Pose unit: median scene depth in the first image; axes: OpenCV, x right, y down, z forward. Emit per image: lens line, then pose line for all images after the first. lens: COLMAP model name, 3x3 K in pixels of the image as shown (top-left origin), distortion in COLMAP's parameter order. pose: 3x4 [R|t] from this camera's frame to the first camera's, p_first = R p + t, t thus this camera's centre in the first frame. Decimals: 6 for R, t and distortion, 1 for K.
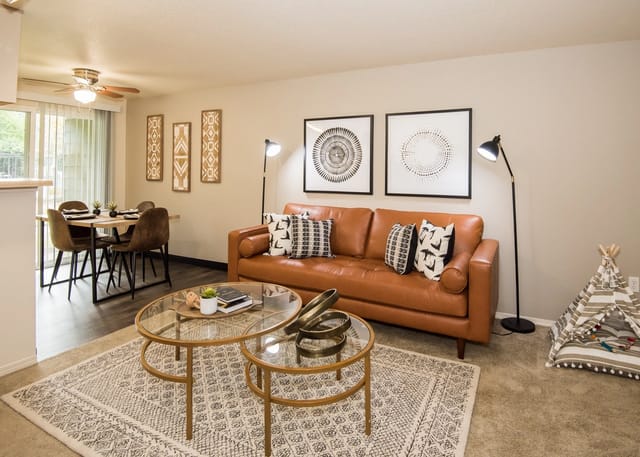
lens RADIAL K [[348.4, 0, 340.6], [0, 348.4, 197.6], [0, 0, 1]] dist [-0.000485, -0.028935]
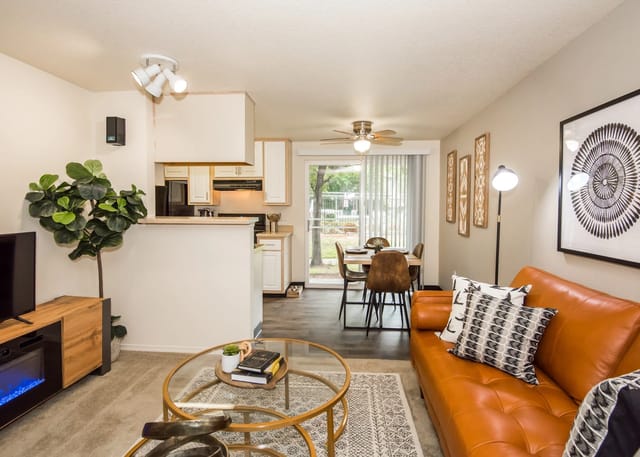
lens RADIAL K [[348.8, 0, 315.6], [0, 348.8, 220.7], [0, 0, 1]] dist [-0.001824, -0.030944]
pose [[0.359226, 0.030613, -0.932748, 0.288282], [-0.079652, 0.996821, 0.002040, -0.036203], [0.929845, 0.073562, 0.360523, 0.450701]]
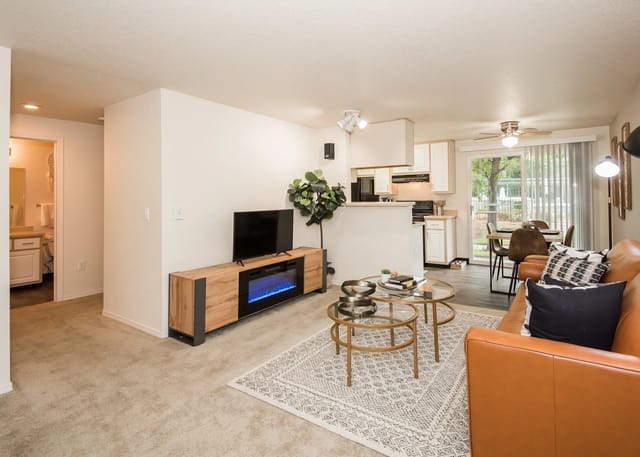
lens RADIAL K [[348.4, 0, 340.6], [0, 348.4, 197.6], [0, 0, 1]] dist [-0.000485, -0.028935]
pose [[-0.111130, -0.006509, -0.993785, 0.679052], [-0.070438, 0.997515, 0.001343, -0.029343], [0.991307, 0.070150, -0.111312, 0.498204]]
